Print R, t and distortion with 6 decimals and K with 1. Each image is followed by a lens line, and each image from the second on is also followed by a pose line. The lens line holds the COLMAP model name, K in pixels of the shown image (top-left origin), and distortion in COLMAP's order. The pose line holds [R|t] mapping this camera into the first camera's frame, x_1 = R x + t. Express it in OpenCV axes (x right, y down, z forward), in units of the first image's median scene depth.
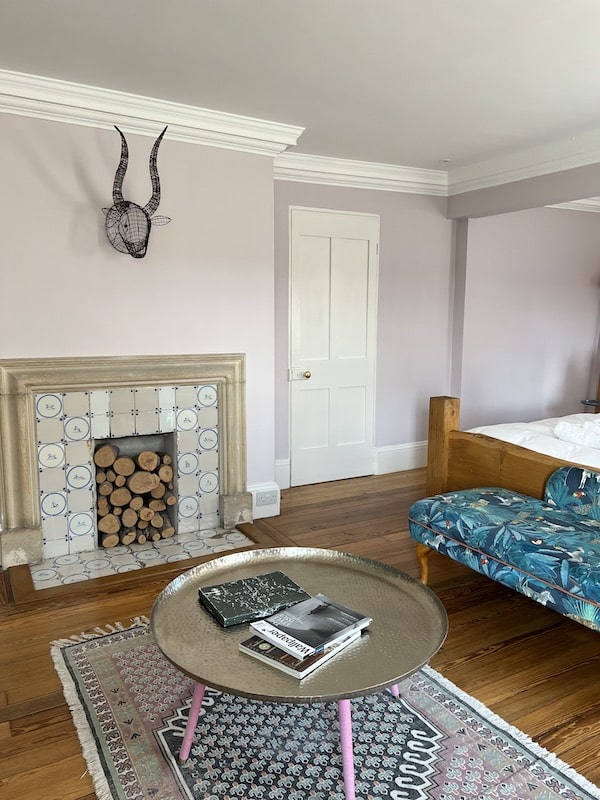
lens RADIAL K [[602.0, 0, 301.7], [0, 602.0, 399.3], [0, 0, 1]] dist [0.033579, -0.006638]
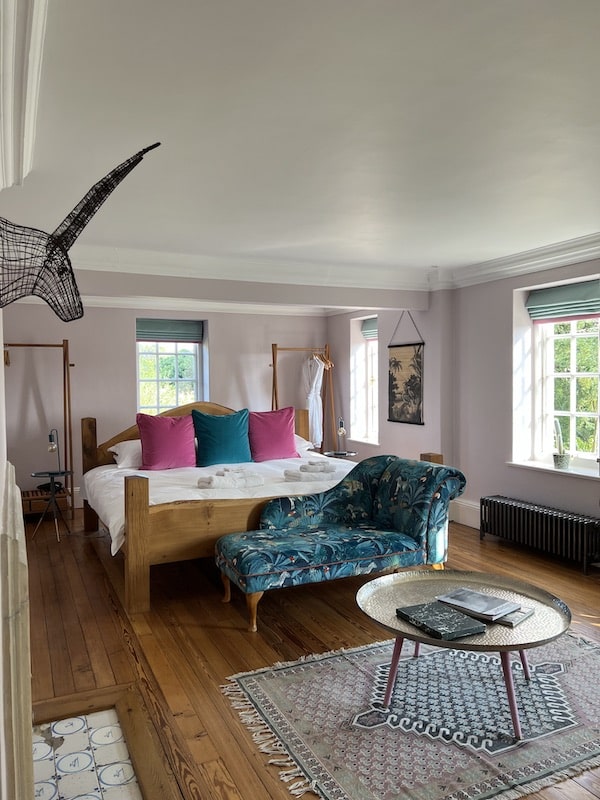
lens RADIAL K [[602.0, 0, 302.1], [0, 602.0, 401.0], [0, 0, 1]] dist [0.033579, -0.006638]
pose [[0.074322, -0.037486, 0.996530, -1.087774], [0.146547, 0.988855, 0.026268, -0.163854], [-0.986408, 0.144086, 0.078987, 0.900777]]
